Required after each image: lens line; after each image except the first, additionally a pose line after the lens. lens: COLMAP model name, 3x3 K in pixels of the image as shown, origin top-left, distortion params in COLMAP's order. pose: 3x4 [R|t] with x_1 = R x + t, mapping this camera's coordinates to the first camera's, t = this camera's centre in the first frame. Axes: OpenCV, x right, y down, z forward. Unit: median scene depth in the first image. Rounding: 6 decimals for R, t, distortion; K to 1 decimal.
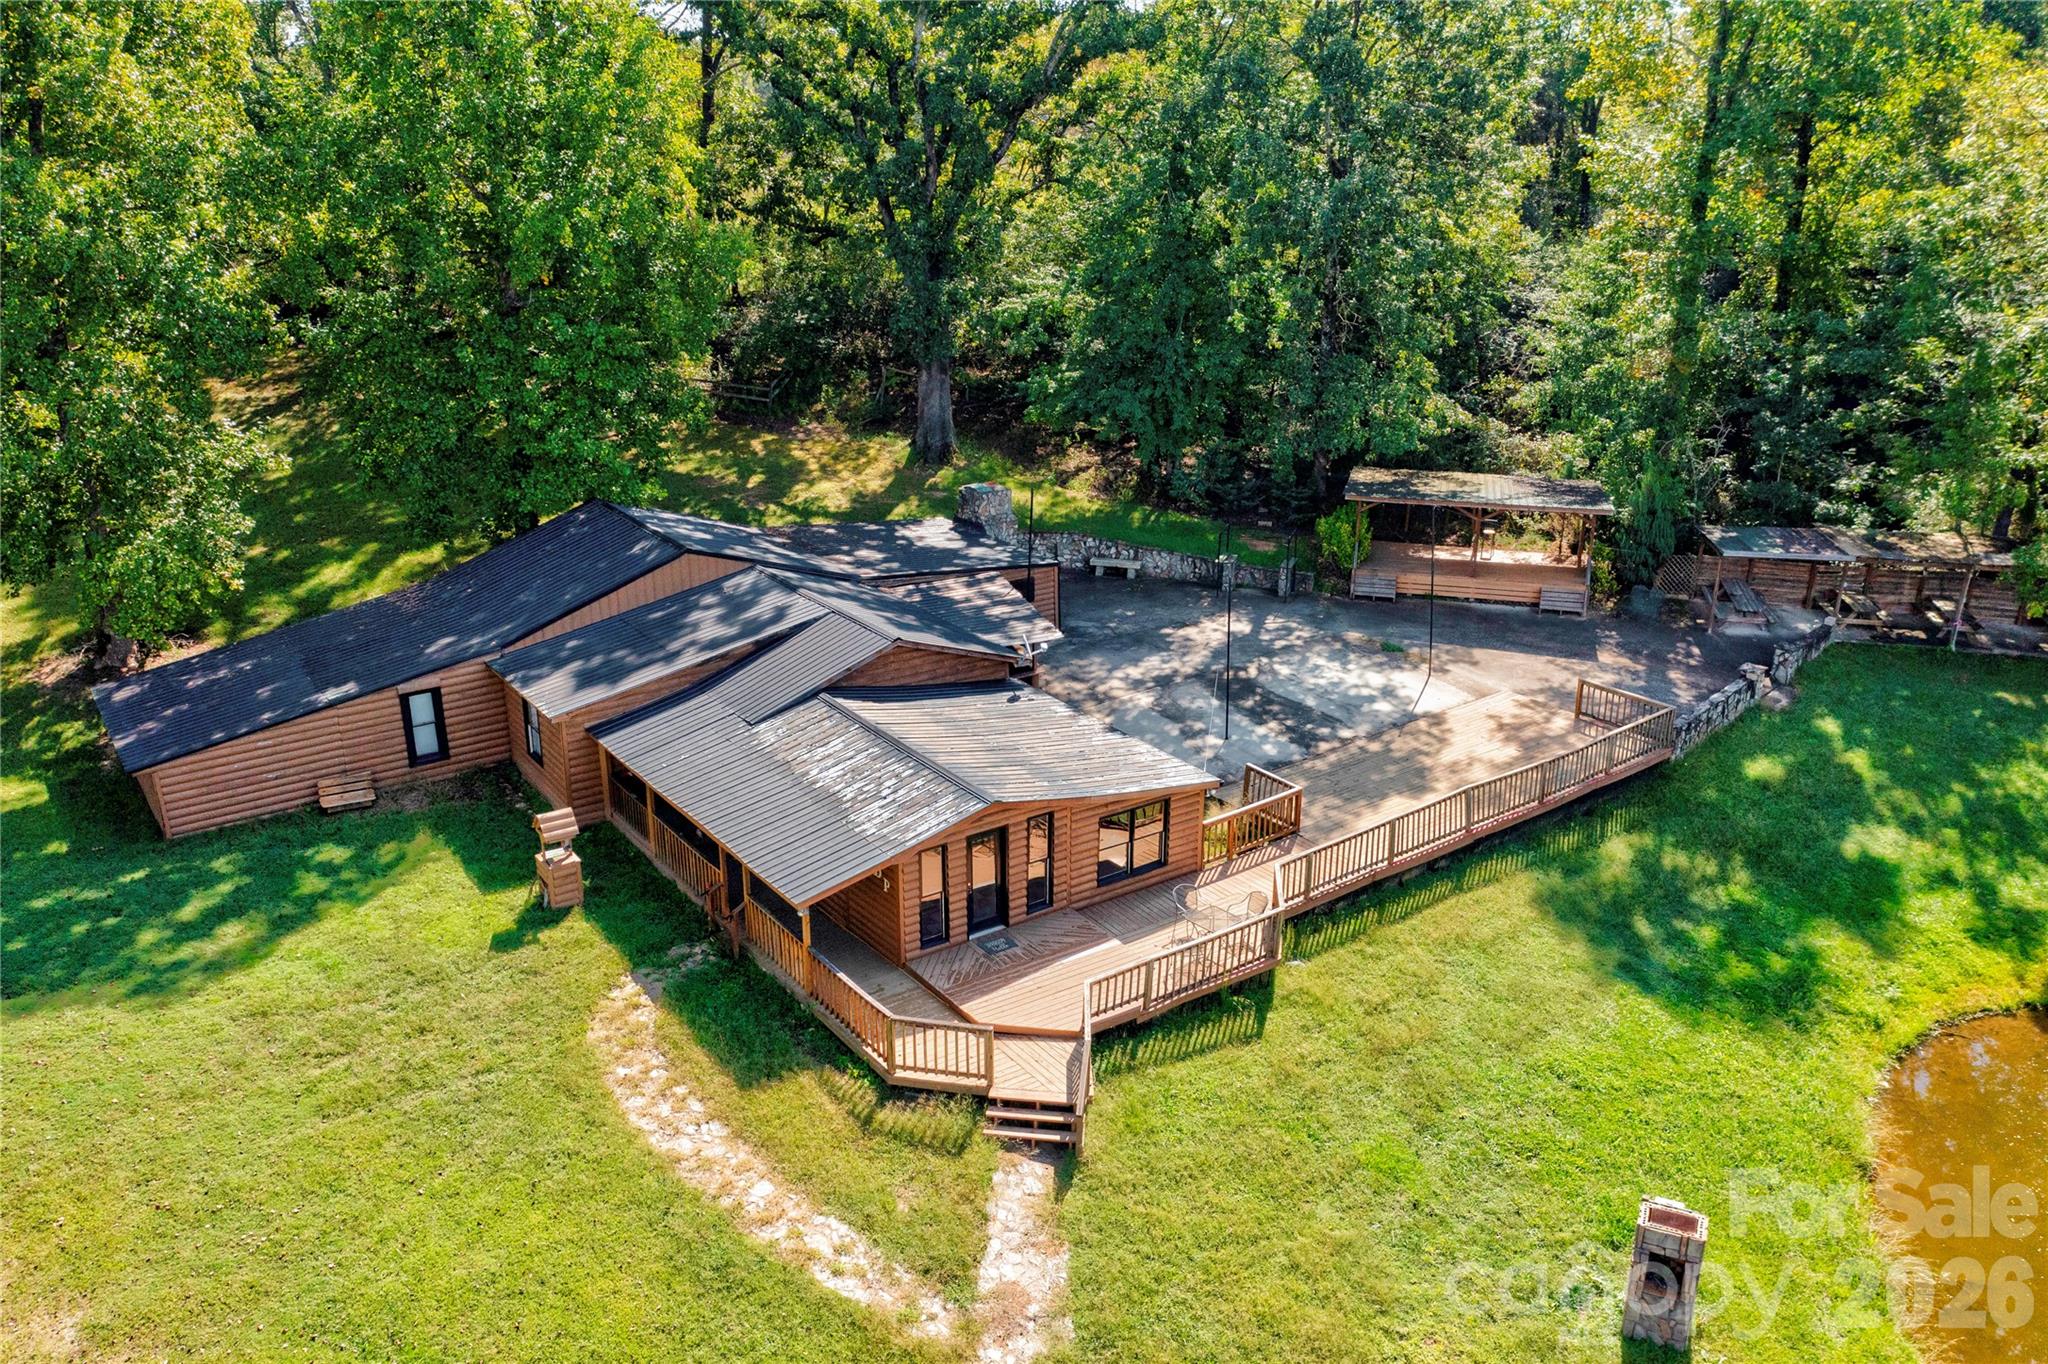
lens RADIAL K [[1637.2, 0, 1028.1], [0, 1637.2, 677.6], [0, 0, 1]] dist [-0.011116, -0.003116]
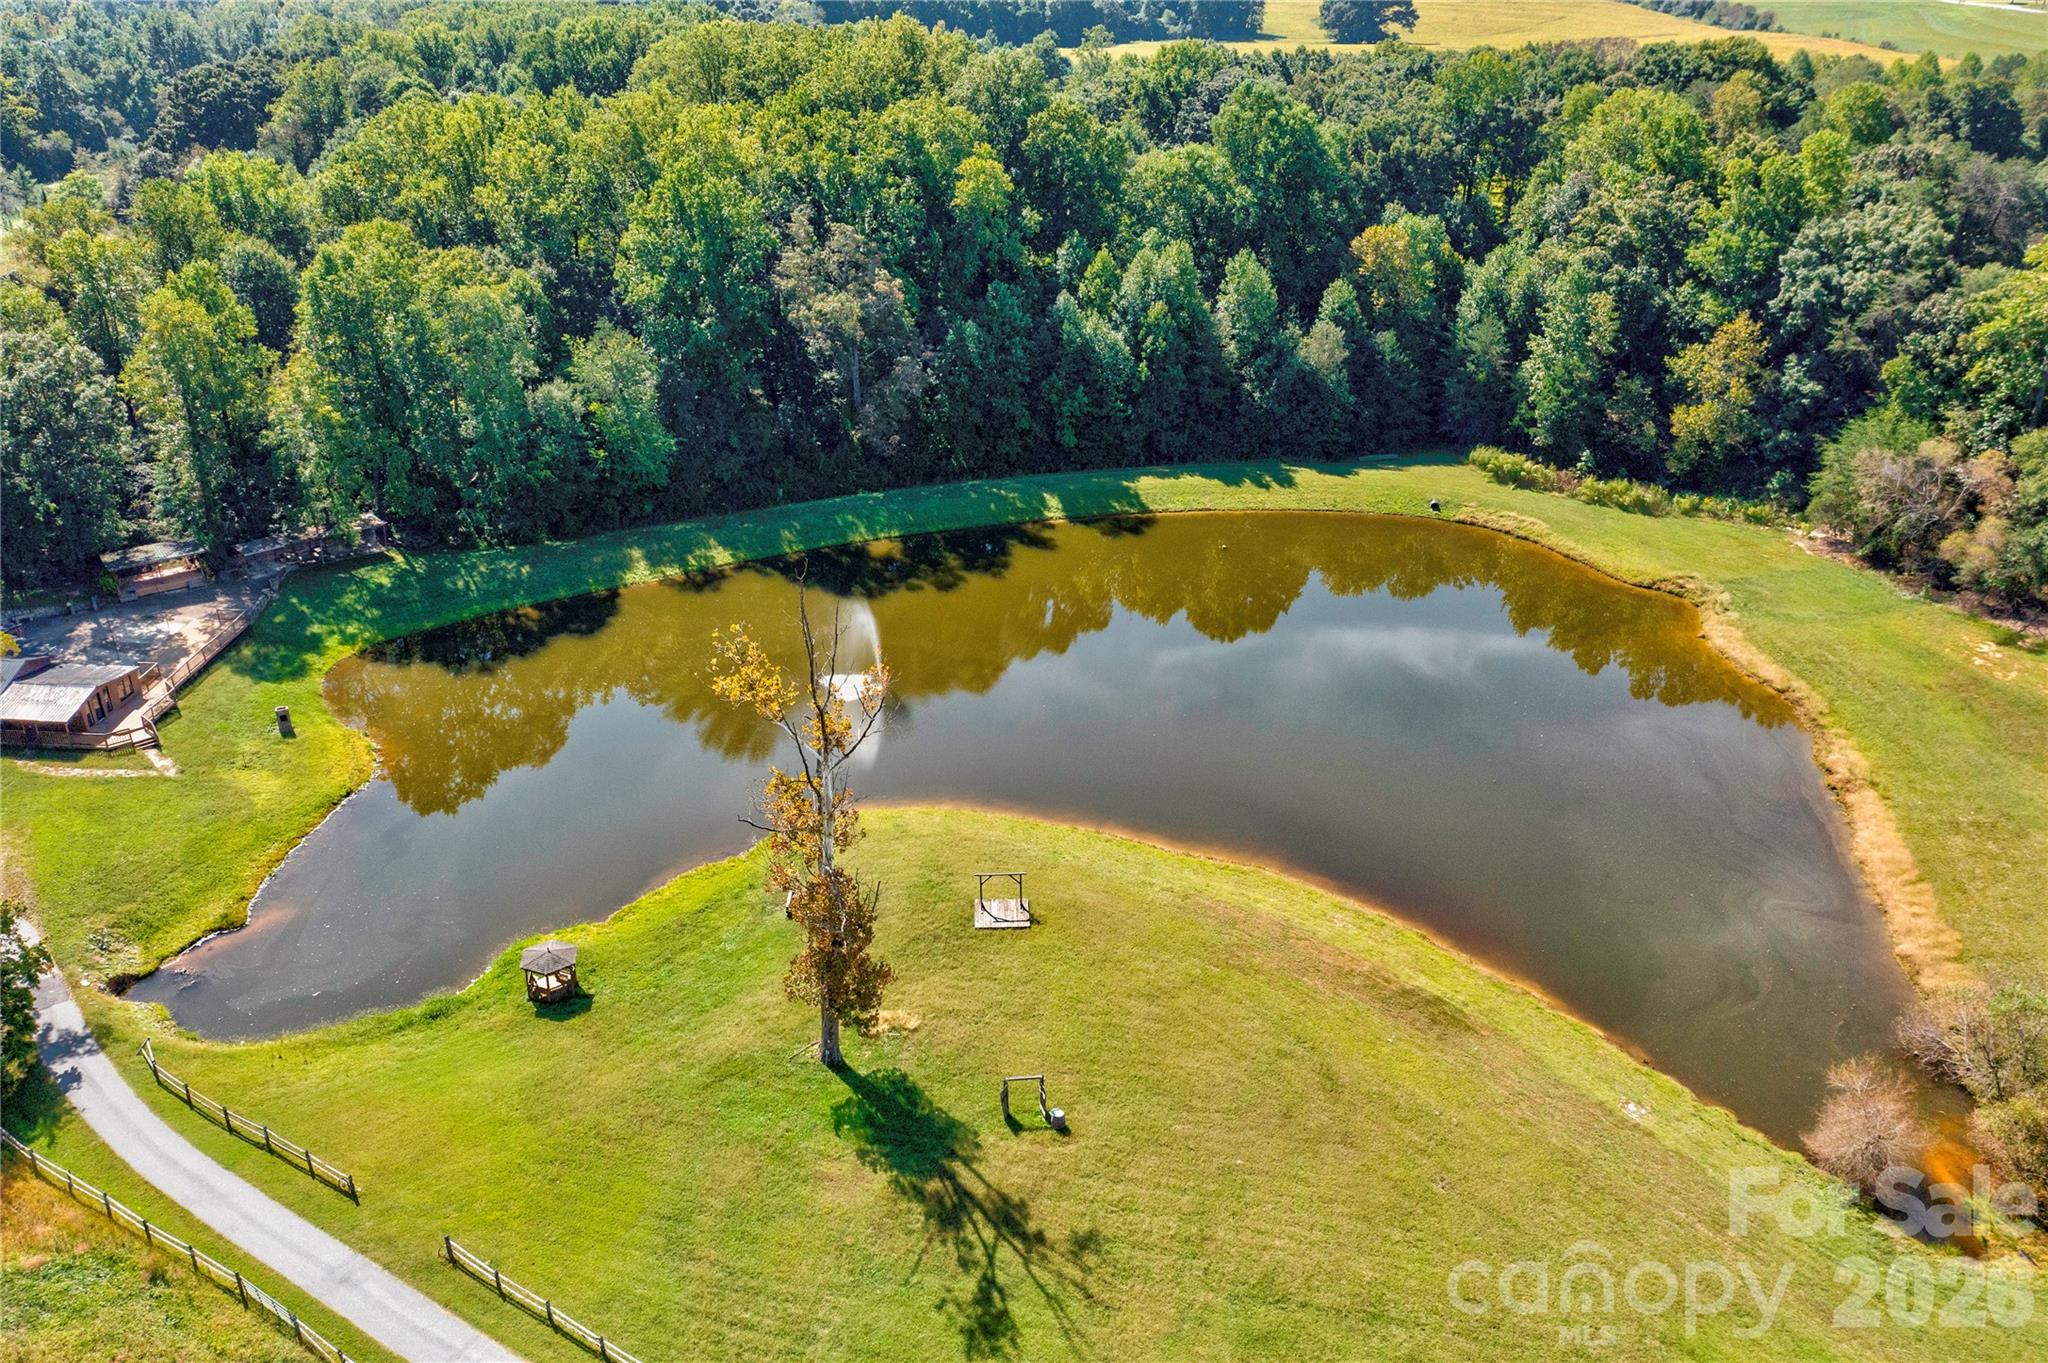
lens RADIAL K [[1637.2, 0, 1022.6], [0, 1637.2, 682.6], [0, 0, 1]] dist [-0.011116, -0.003116]
pose [[0.639826, -0.327845, 0.695083, -1.024269], [0.251288, 0.943975, 0.213928, -0.165917], [-0.726276, 0.037789, 0.686363, -2.599806]]
